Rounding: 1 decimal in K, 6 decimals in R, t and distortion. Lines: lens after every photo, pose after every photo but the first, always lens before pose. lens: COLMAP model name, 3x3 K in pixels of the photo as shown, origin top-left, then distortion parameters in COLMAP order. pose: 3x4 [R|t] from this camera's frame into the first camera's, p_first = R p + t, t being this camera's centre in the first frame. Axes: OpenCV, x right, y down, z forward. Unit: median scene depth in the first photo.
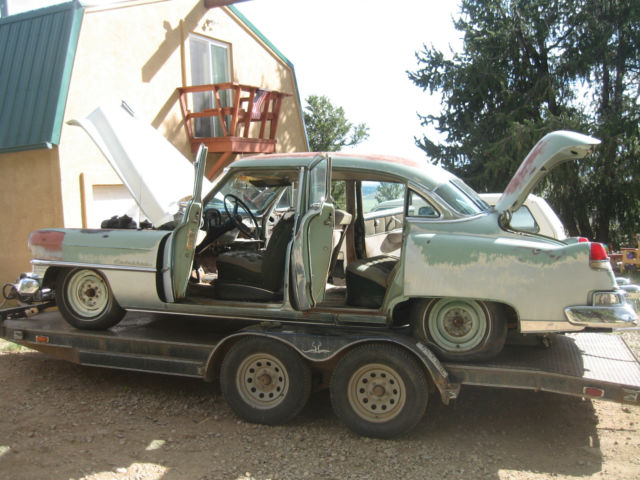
lens RADIAL K [[693.9, 0, 320.0], [0, 693.9, 240.0], [0, 0, 1]] dist [-0.105886, 0.040670]
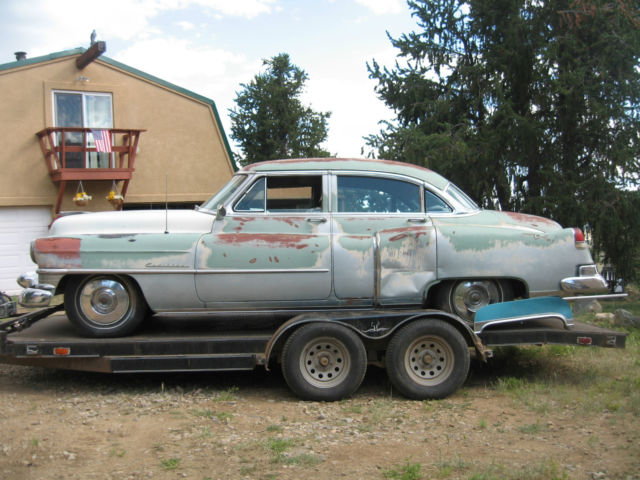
lens RADIAL K [[482.8, 0, 320.0], [0, 482.8, 240.0], [0, 0, 1]] dist [-0.000029, 0.002190]
pose [[0.920648, -0.027550, 0.389420, -0.375996], [0.039635, 0.998949, -0.023032, 0.023238], [-0.388376, 0.036639, 0.920772, 0.267663]]
